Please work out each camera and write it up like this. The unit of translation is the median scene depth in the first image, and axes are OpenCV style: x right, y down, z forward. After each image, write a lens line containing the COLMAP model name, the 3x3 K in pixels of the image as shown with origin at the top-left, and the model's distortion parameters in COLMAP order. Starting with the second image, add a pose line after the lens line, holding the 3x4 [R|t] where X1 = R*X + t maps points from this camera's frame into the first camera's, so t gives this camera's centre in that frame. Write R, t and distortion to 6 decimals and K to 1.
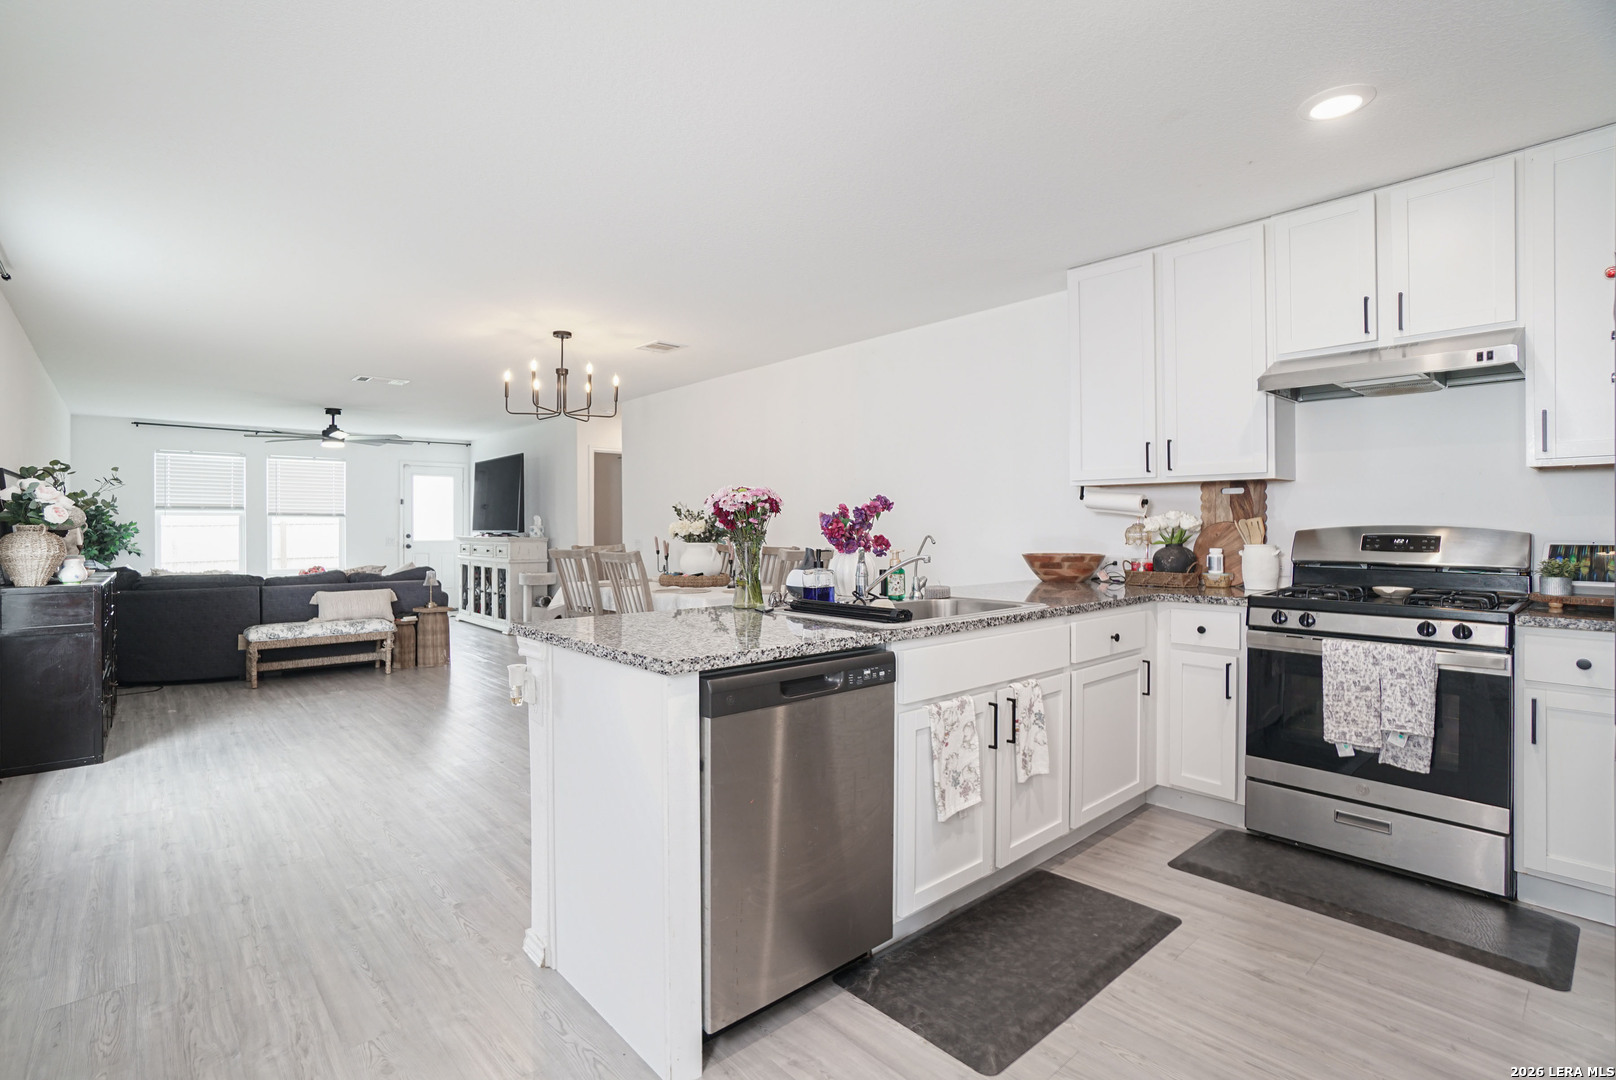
lens RADIAL K [[757.8, 0, 808.0], [0, 757.8, 540.0], [0, 0, 1]] dist [-0.001293, 0.000451]
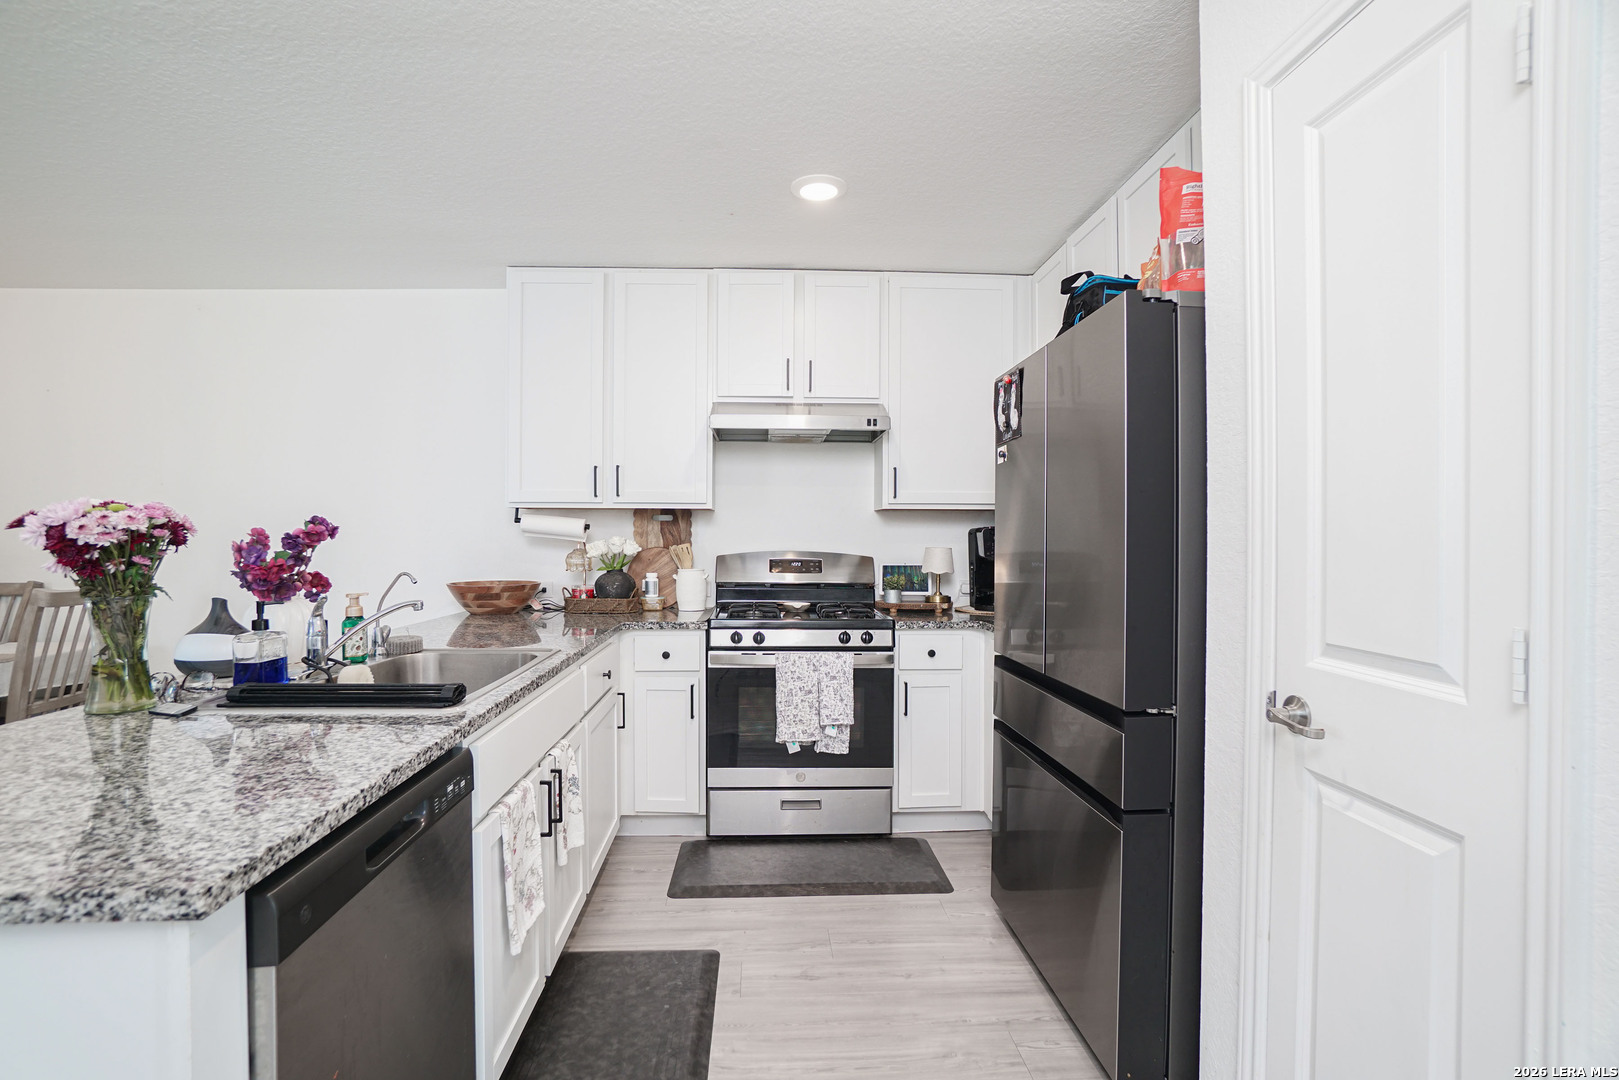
lens RADIAL K [[758.7, 0, 809.8], [0, 758.7, 561.0], [0, 0, 1]] dist [-0.026208, 0.000984]
pose [[0.655337, -0.018106, 0.755119, -0.142948], [0.012543, 0.999836, 0.013088, -0.022303], [-0.755232, 0.000894, 0.655457, 0.209040]]
